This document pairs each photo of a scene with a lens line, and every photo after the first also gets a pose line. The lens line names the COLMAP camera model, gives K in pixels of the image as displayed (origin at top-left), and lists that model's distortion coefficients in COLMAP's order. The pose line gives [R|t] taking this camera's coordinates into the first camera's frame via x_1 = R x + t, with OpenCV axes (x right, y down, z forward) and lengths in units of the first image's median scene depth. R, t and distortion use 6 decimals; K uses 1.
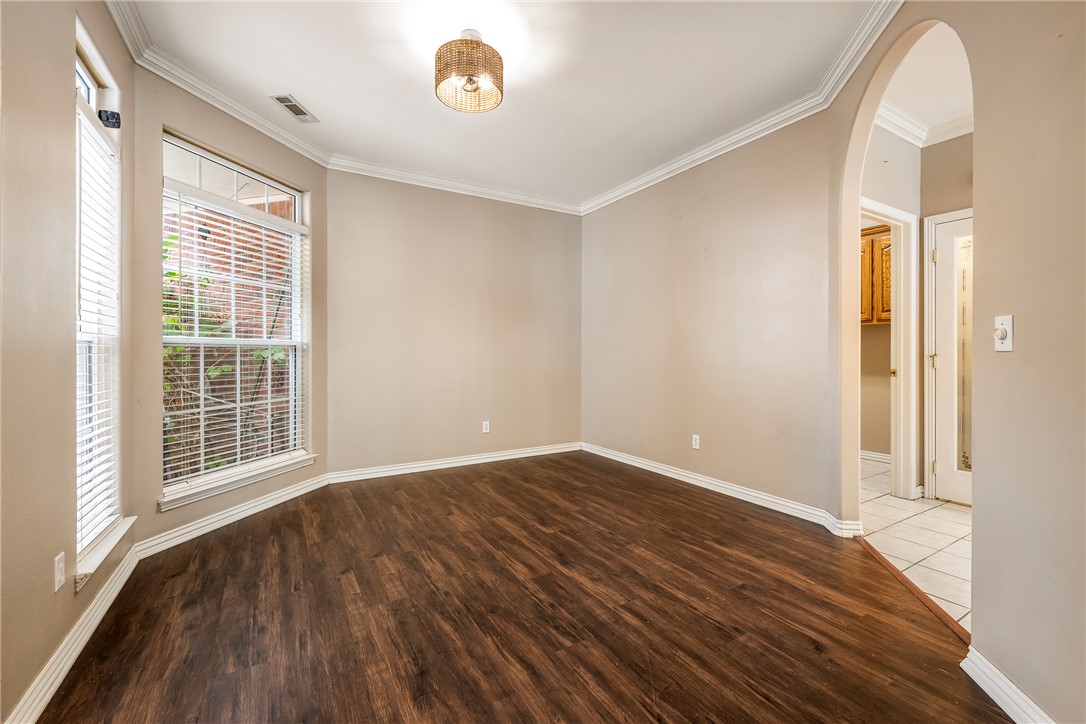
lens RADIAL K [[434.2, 0, 543.0], [0, 434.2, 362.0], [0, 0, 1]] dist [-0.001645, -0.000112]
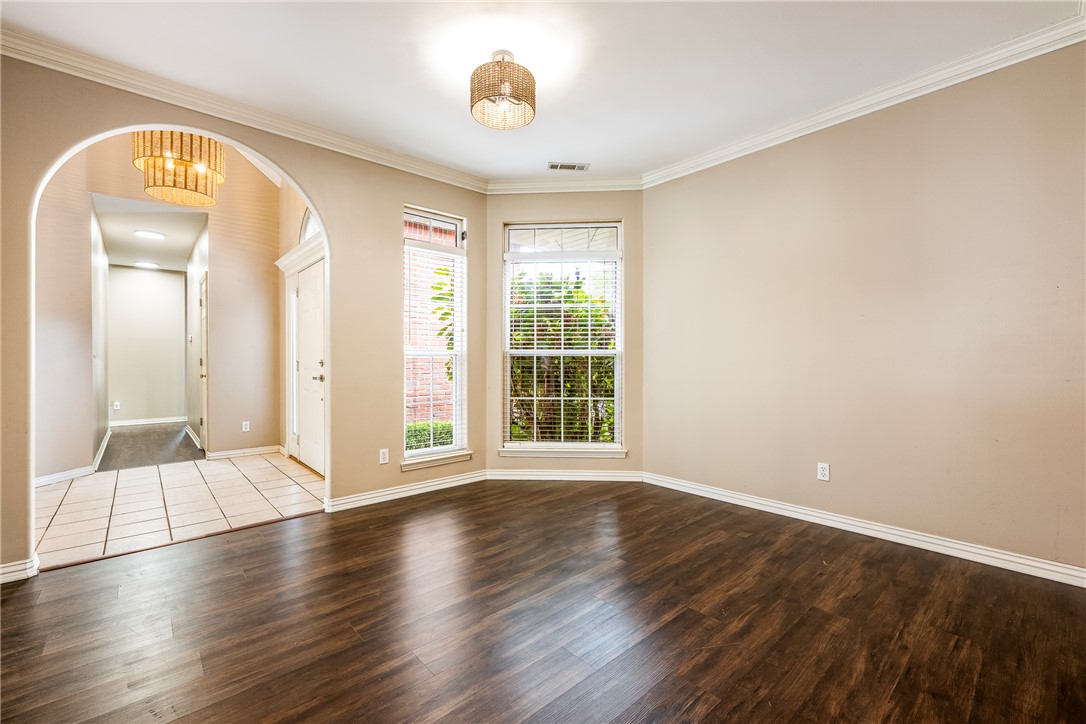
lens RADIAL K [[449.8, 0, 543.0], [0, 449.8, 362.0], [0, 0, 1]] dist [-0.001207, -0.000222]
pose [[0.207218, 0.005752, -0.978278, 0.628048], [-0.016129, 0.999867, 0.002462, -0.016529], [0.978162, 0.015268, 0.207284, 0.602897]]
